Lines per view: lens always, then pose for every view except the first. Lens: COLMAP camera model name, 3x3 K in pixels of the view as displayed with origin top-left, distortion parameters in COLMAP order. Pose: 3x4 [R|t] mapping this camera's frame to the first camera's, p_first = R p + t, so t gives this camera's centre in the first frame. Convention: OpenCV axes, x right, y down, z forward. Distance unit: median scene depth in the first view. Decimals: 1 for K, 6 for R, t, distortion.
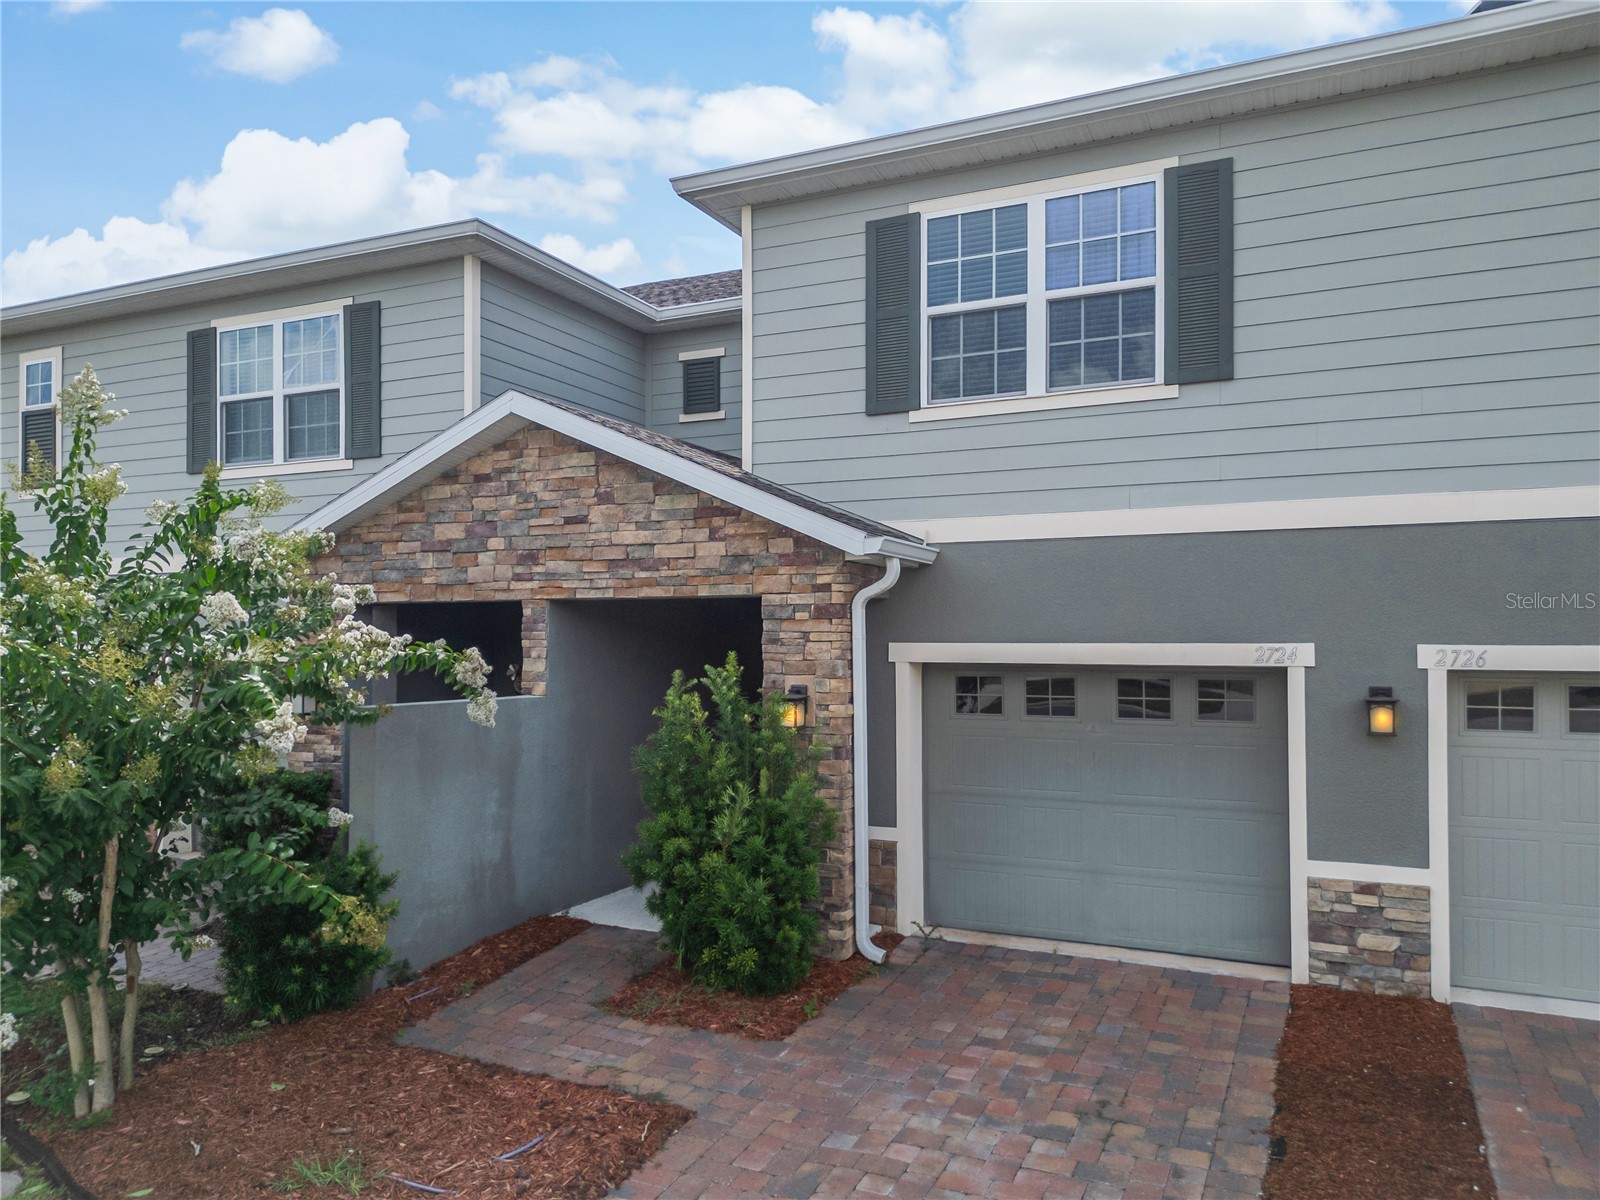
lens RADIAL K [[1130.9, 0, 800.0], [0, 1130.9, 600.0], [0, 0, 1]] dist [0.082682, -0.077282]
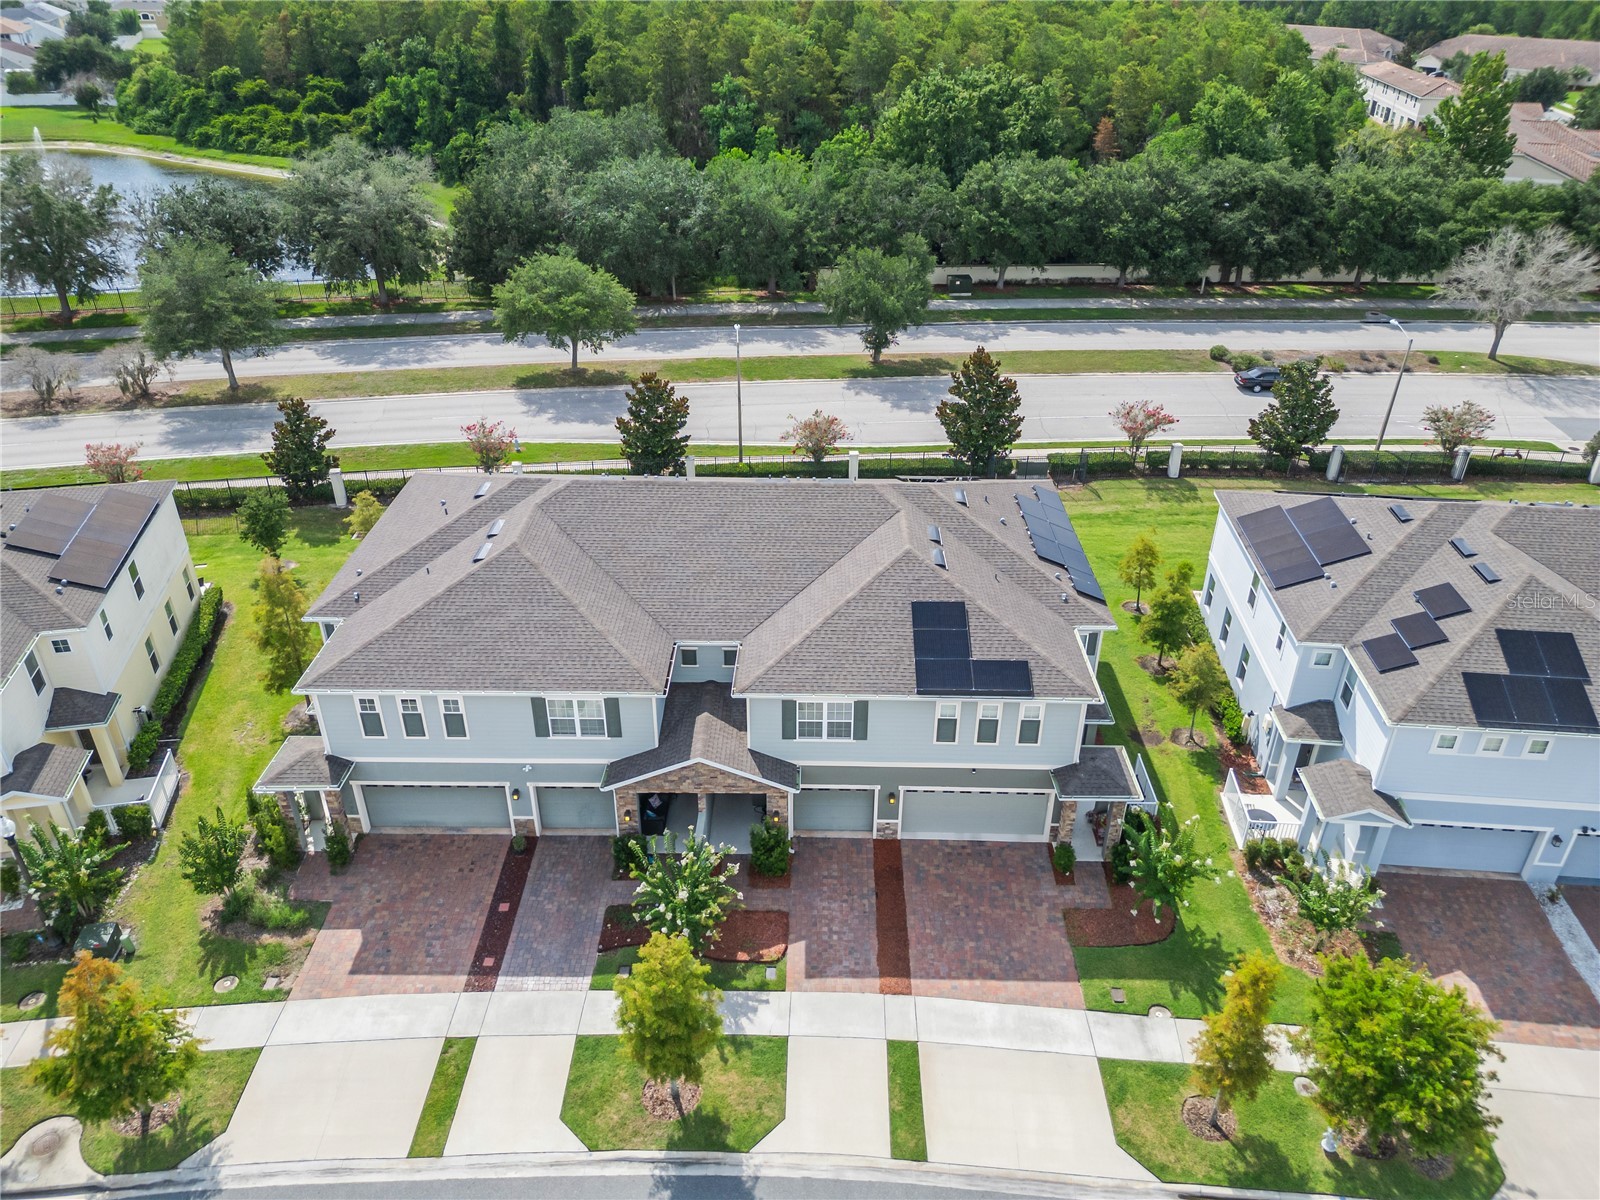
lens RADIAL K [[1130.9, 0, 800.0], [0, 1130.9, 600.0], [0, 0, 1]] dist [0.082682, -0.077282]
pose [[0.916652, -0.189916, 0.351684, -1.314822], [-0.009531, 0.869262, 0.494259, -2.823941], [-0.399573, -0.456415, 0.795001, -2.177433]]
